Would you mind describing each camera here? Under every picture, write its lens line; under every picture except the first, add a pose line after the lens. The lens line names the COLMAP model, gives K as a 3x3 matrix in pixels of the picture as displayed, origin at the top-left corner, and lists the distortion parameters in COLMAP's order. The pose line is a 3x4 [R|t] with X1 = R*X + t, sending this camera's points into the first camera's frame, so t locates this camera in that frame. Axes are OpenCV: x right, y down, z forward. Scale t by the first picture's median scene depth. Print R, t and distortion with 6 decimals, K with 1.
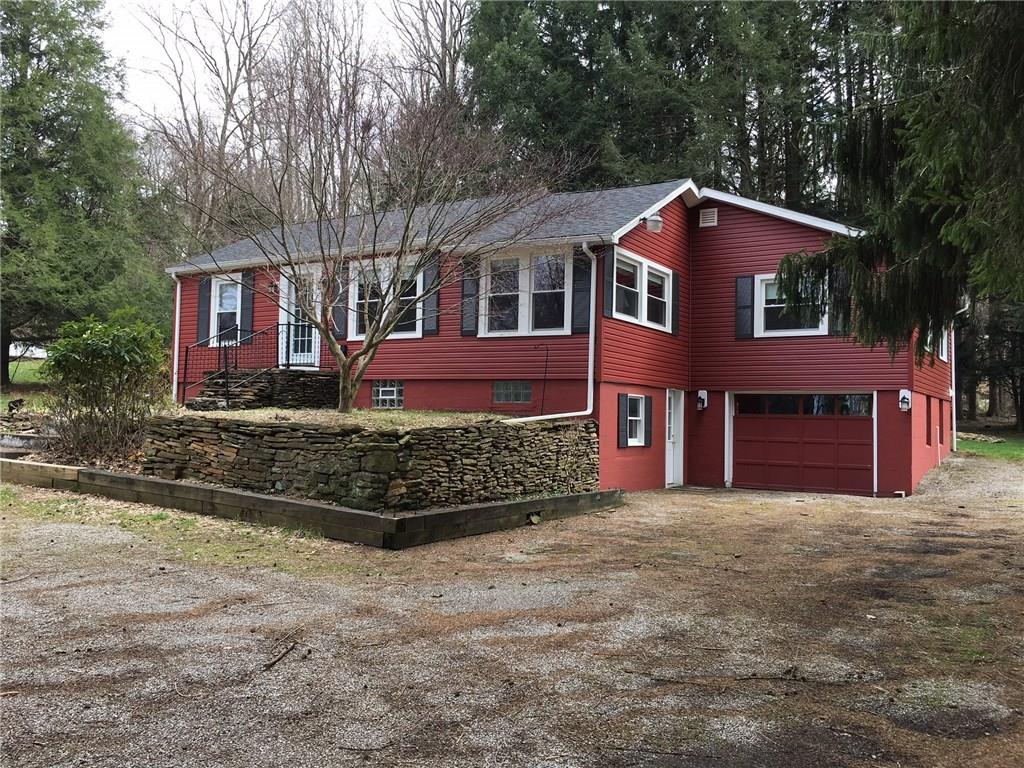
lens RADIAL K [[865.1, 0, 510.9], [0, 865.1, 382.8], [0, 0, 1]] dist [0.056653, -0.072410]
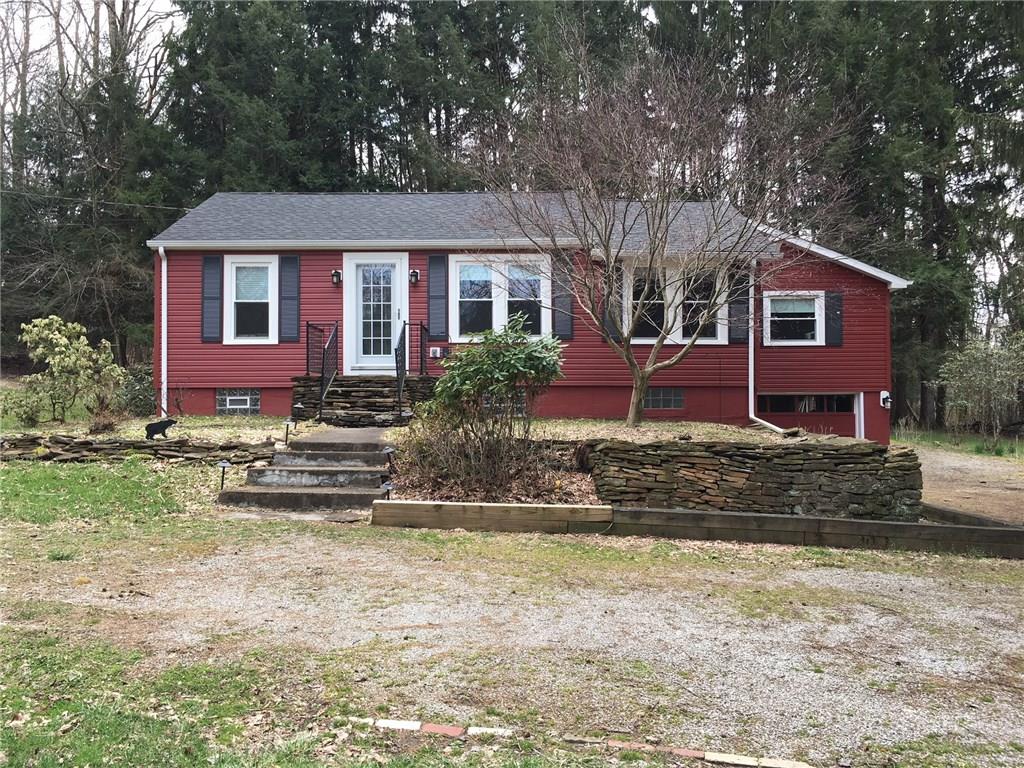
lens RADIAL K [[865.1, 0, 511.6], [0, 865.1, 384.1], [0, 0, 1]] dist [0.056653, -0.072410]
pose [[0.853781, -0.006845, 0.520587, -0.965471], [-0.003523, 0.999815, 0.018924, -0.035849], [-0.520620, -0.017991, 0.853599, 0.312321]]
